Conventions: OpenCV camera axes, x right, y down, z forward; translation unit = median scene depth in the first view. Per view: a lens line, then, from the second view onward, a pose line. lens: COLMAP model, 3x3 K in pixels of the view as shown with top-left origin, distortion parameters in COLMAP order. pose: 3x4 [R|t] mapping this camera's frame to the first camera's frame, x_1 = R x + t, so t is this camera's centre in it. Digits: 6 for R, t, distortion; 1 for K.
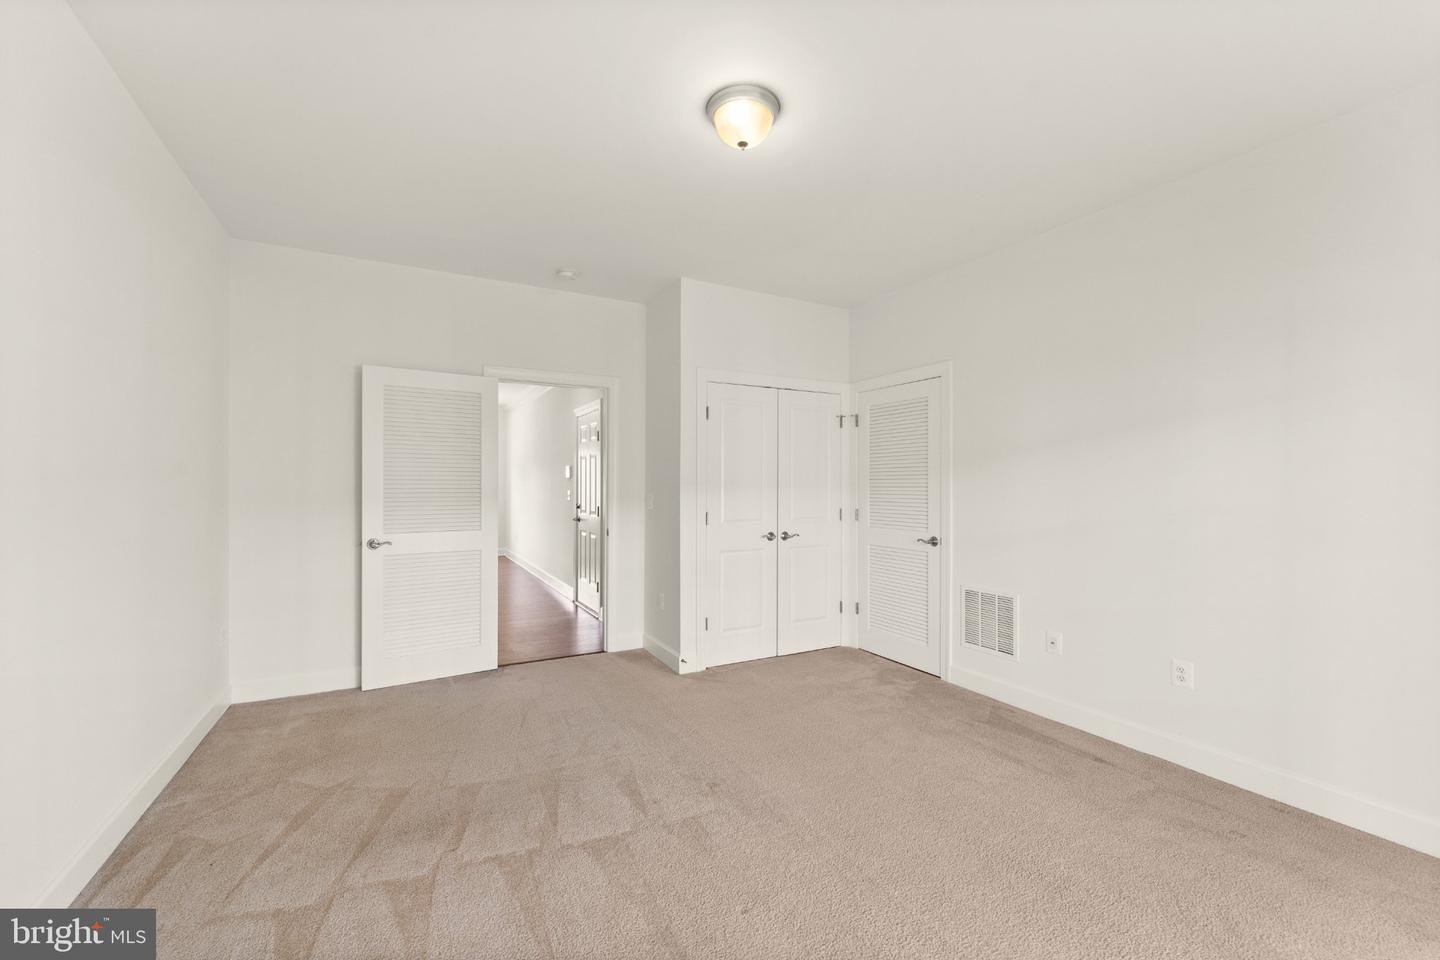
lens RADIAL K [[579.1, 0, 728.8], [0, 579.1, 479.6], [0, 0, 1]] dist [0.001027, -0.000127]
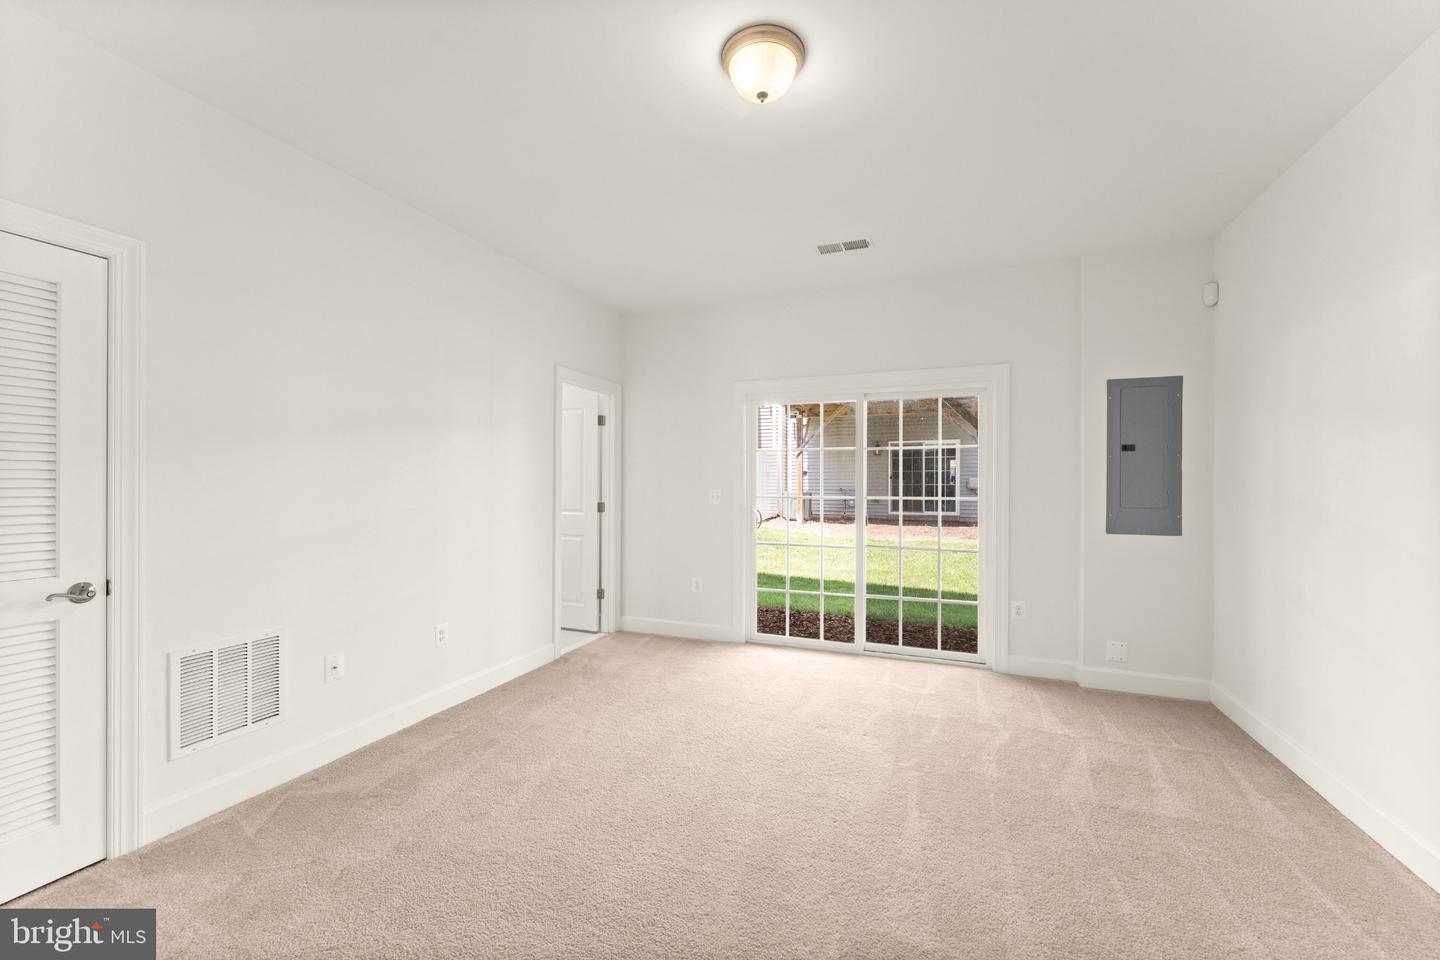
lens RADIAL K [[589.2, 0, 719.6], [0, 589.2, 473.8], [0, 0, 1]] dist [-0.000338, -0.000088]
pose [[-0.619137, -0.002631, 0.785279, -0.412832], [-0.017395, 0.999795, -0.010365, 0.004441], [-0.785091, -0.020077, -0.619055, 1.025467]]
